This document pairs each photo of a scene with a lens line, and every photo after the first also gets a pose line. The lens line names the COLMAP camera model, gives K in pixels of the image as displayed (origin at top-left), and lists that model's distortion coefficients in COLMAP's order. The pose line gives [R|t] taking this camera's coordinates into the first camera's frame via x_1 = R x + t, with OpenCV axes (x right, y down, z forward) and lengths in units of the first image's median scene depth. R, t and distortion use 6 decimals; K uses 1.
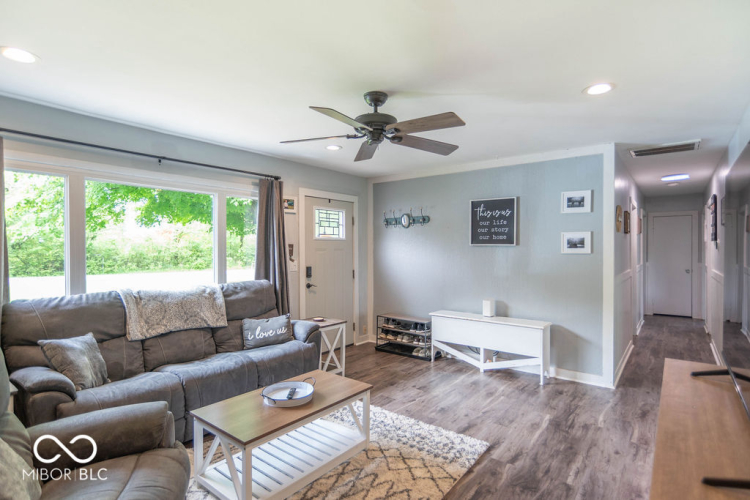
lens RADIAL K [[377.7, 0, 375.0], [0, 377.7, 250.0], [0, 0, 1]] dist [-0.000557, 0.000352]
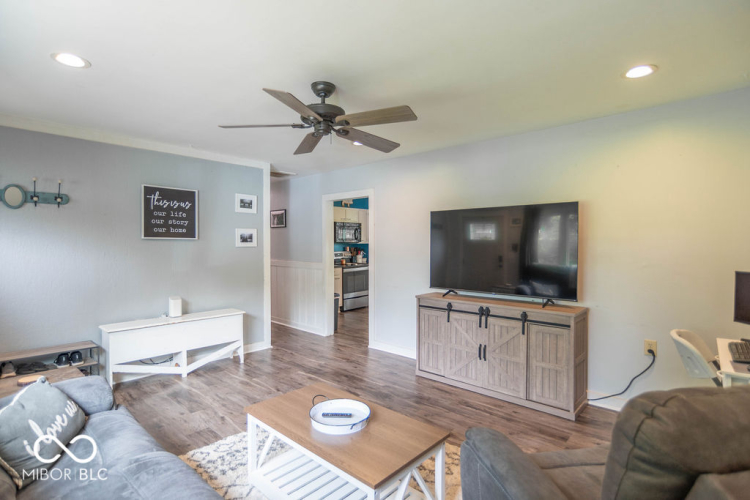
lens RADIAL K [[377.7, 0, 375.0], [0, 377.7, 250.0], [0, 0, 1]] dist [-0.000557, 0.000352]
pose [[0.080238, -0.028695, 0.996363, -0.594827], [-0.010240, 0.999509, 0.029611, -0.019042], [-0.996723, -0.012579, 0.079905, 0.467272]]
